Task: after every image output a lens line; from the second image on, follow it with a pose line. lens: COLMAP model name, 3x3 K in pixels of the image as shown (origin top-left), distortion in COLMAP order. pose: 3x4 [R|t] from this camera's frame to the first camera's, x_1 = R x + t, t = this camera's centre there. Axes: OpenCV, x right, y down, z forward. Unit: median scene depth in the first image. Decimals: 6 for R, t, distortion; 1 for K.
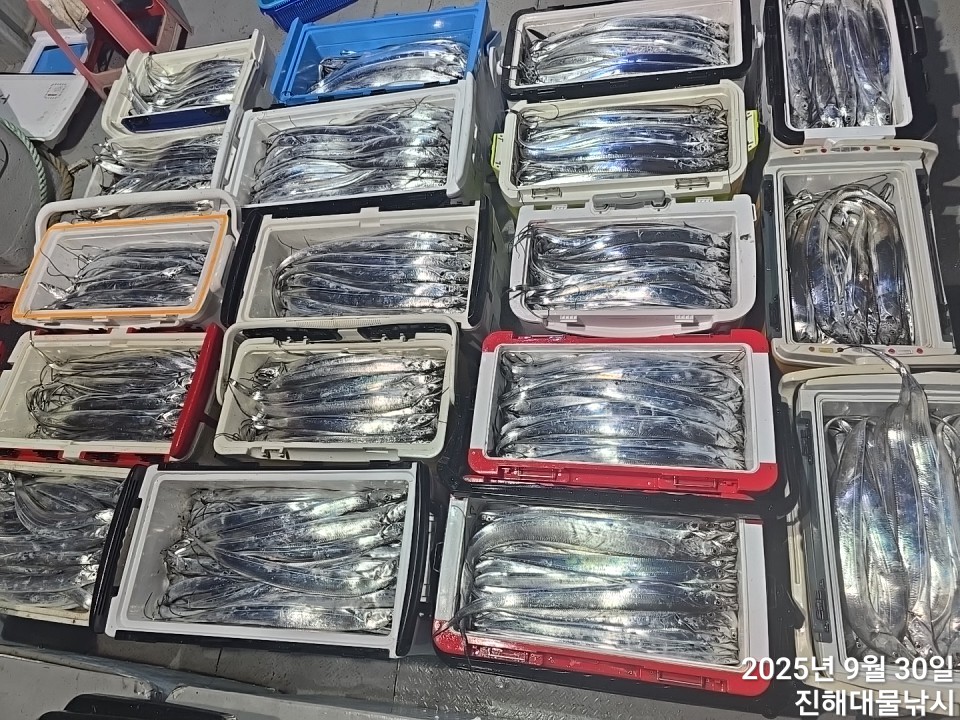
lens RADIAL K [[650.5, 0, 485.1], [0, 650.5, 354.4], [0, 0, 1]] dist [0.057216, -0.057474]
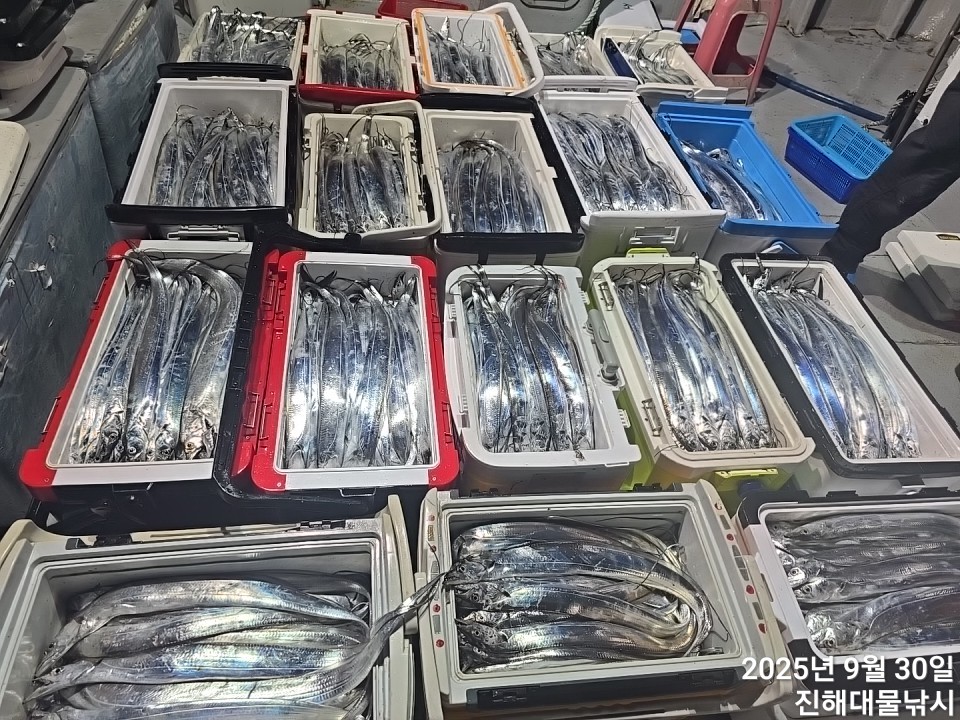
lens RADIAL K [[650.5, 0, 484.2], [0, 650.5, 359.0], [0, 0, 1]] dist [0.057216, -0.057474]
pose [[0.198008, 0.873054, -0.445611, 0.556776], [-0.950090, 0.282759, 0.131816, -0.183471], [0.241083, 0.397270, 0.885469, 0.189528]]
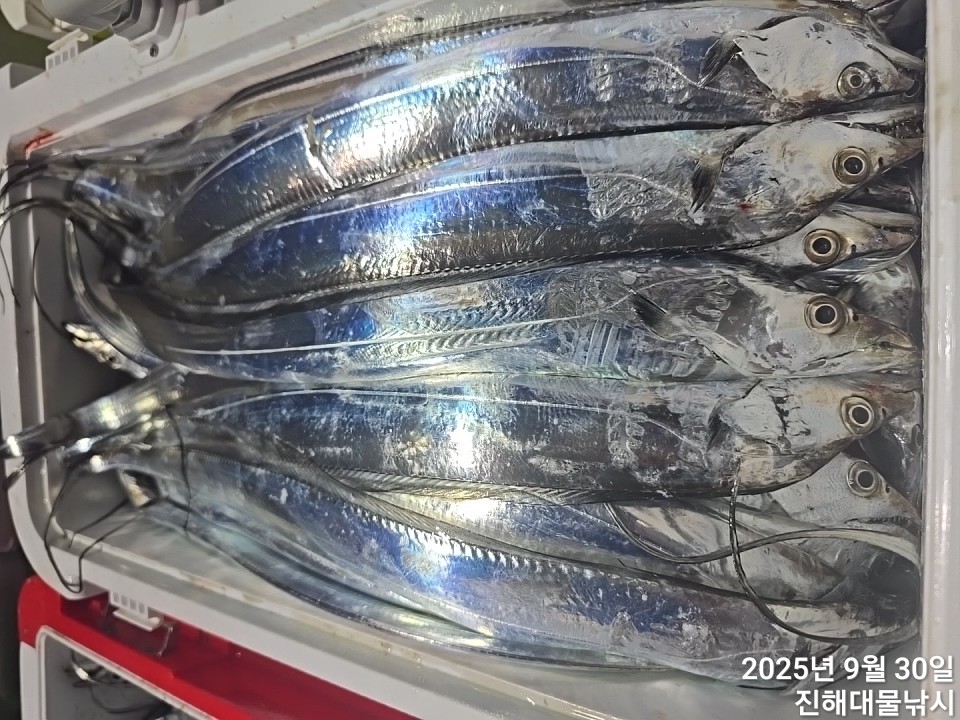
lens RADIAL K [[689.2, 0, 487.2], [0, 689.2, 362.5], [0, 0, 1]] dist [0.000156, -0.018217]
pose [[0.922770, -0.112469, -0.368574, 0.317156], [0.255911, 0.893949, 0.367919, -0.175195], [0.288107, -0.433827, 0.853691, 0.779657]]
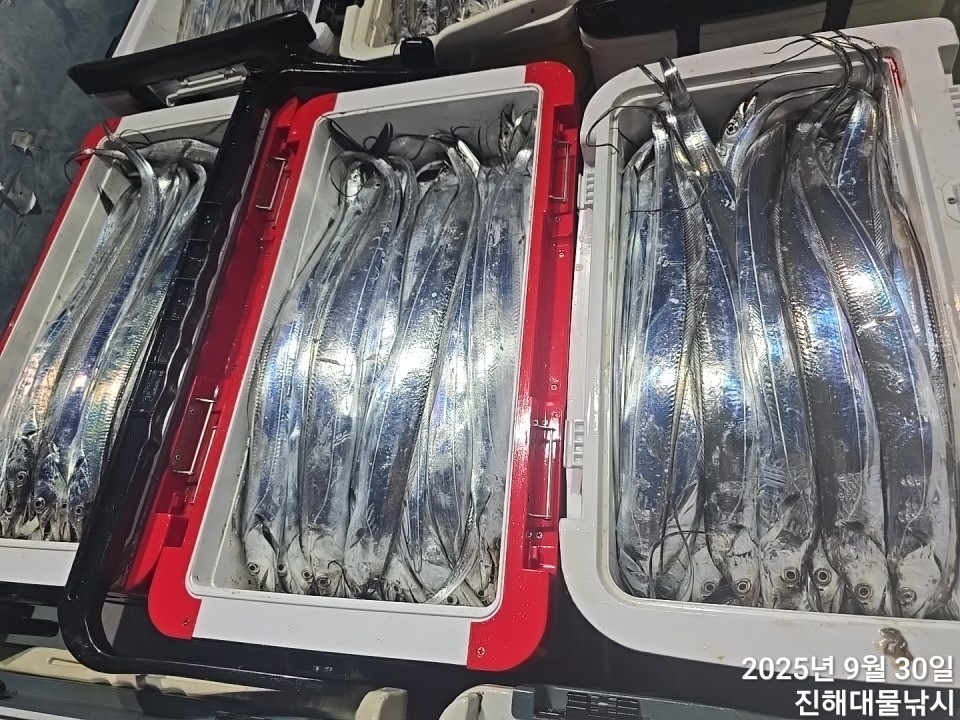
lens RADIAL K [[650.5, 0, 479.8], [0, 650.5, 359.0], [0, 0, 1]] dist [0.057216, -0.057474]
pose [[0.074142, 0.966549, -0.245532, 0.298354], [-0.760285, 0.214113, 0.613288, -0.212083], [0.645345, 0.141204, 0.750727, 0.596098]]
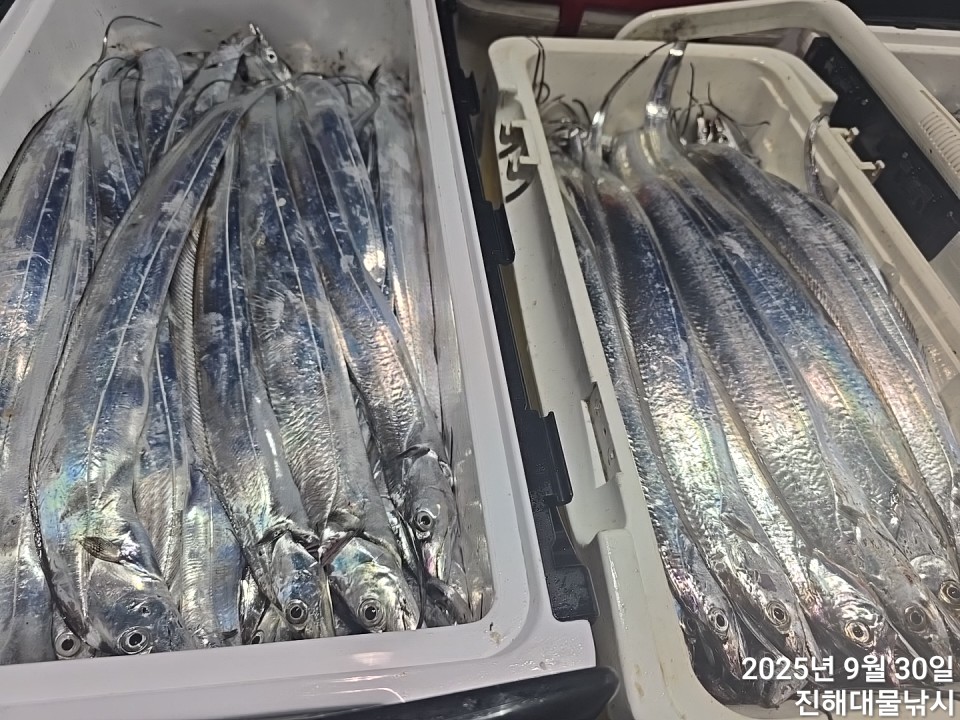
lens RADIAL K [[652.0, 0, 479.0], [0, 652.0, 352.5], [0, 0, 1]] dist [0.050428, -0.048155]
pose [[0.159524, 0.911414, -0.379310, -0.100746], [-0.947239, 0.249524, 0.201189, 0.120069], [0.278013, 0.327202, 0.903132, 0.691022]]
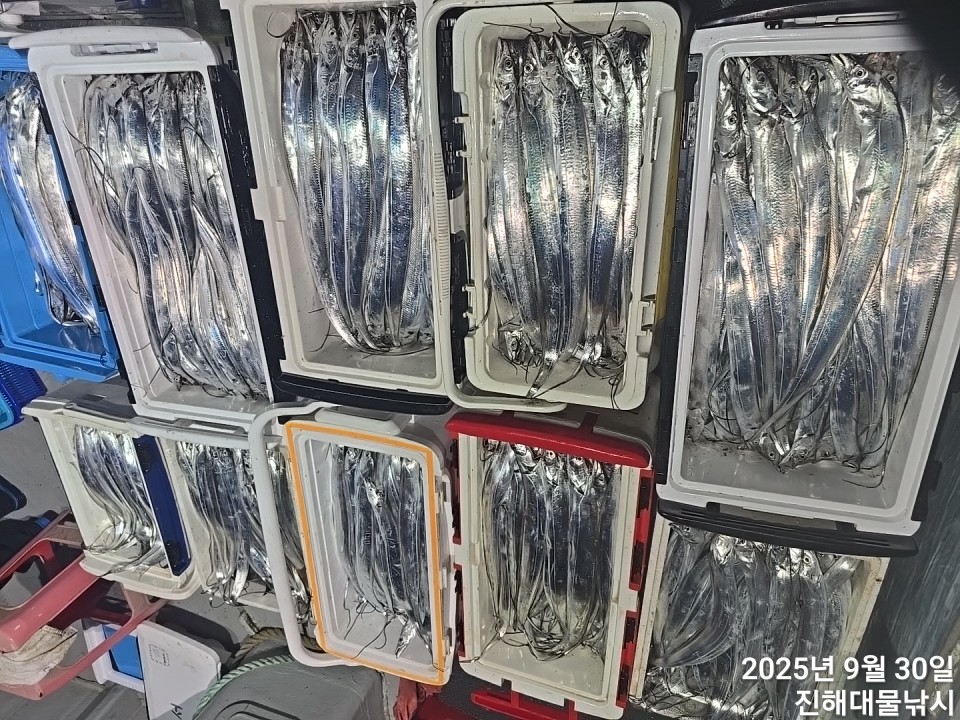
lens RADIAL K [[650.5, 0, 482.6], [0, 650.5, 360.2], [0, 0, 1]] dist [0.057216, -0.057474]
pose [[-0.027035, -0.982663, -0.183419, -0.230108], [0.996523, -0.040959, 0.072553, -0.058003], [-0.078808, -0.180820, 0.980354, 0.351916]]
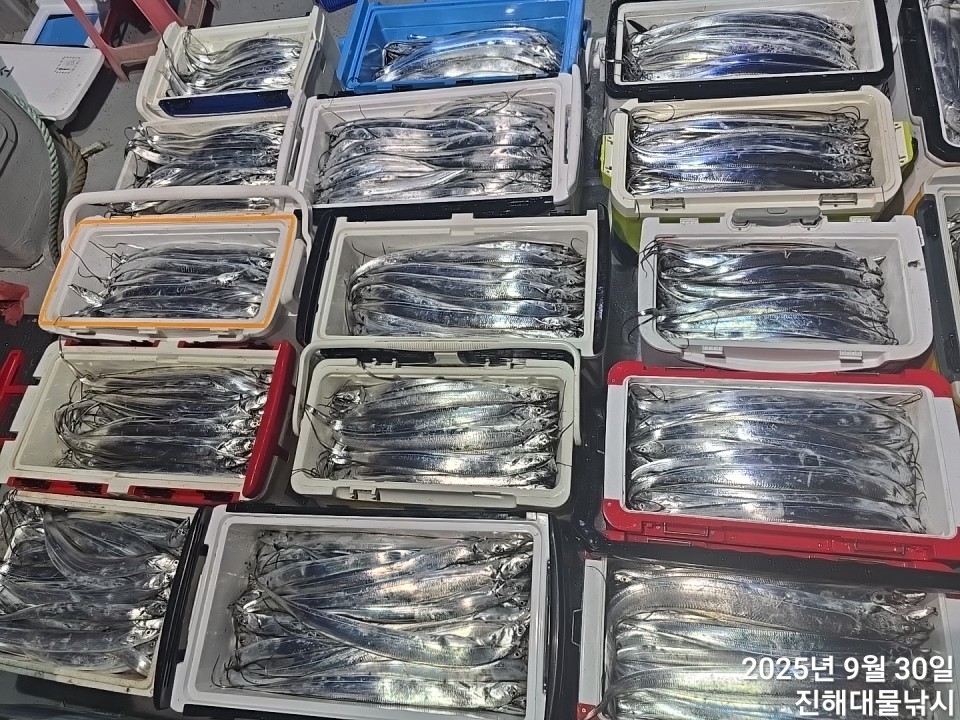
lens RADIAL K [[650.5, 0, 483.0], [0, 650.5, 355.6], [0, 0, 1]] dist [0.057216, -0.057474]
pose [[0.998487, 0.024117, 0.049408, -0.201606], [-0.024543, 0.999666, 0.008036, -0.042178], [-0.049197, -0.009236, 0.998746, 0.120250]]
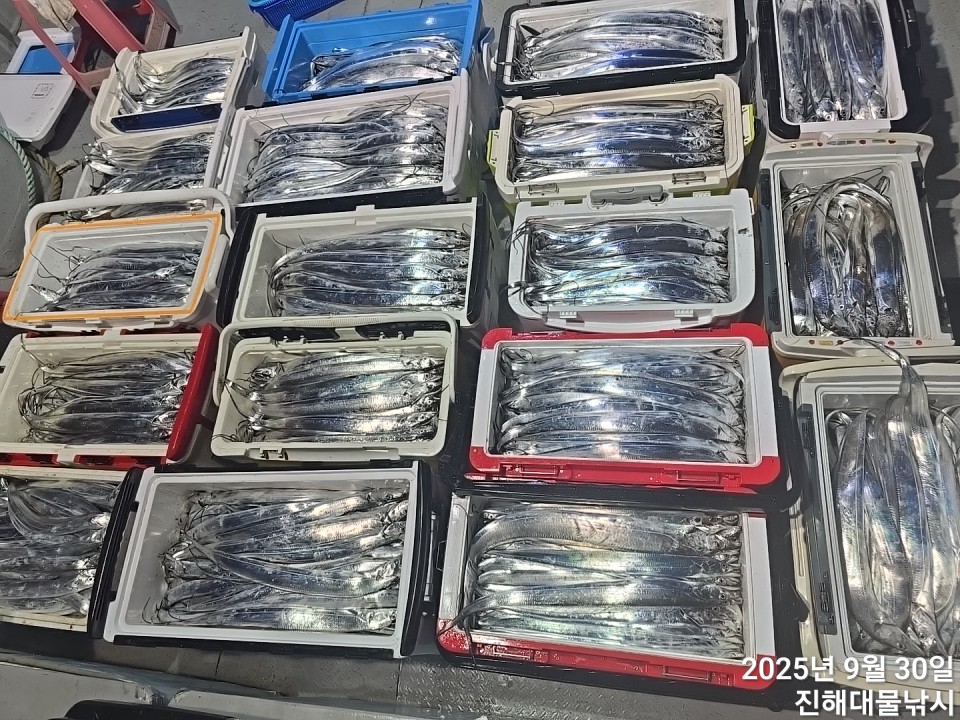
lens RADIAL K [[650.5, 0, 485.0], [0, 650.5, 353.9], [0, 0, 1]] dist [0.057216, -0.057474]
pose [[0.999820, -0.012093, 0.014646, -0.012782], [0.012081, 0.999927, 0.000875, 0.002439], [-0.014655, -0.000698, 0.999892, 0.004288]]
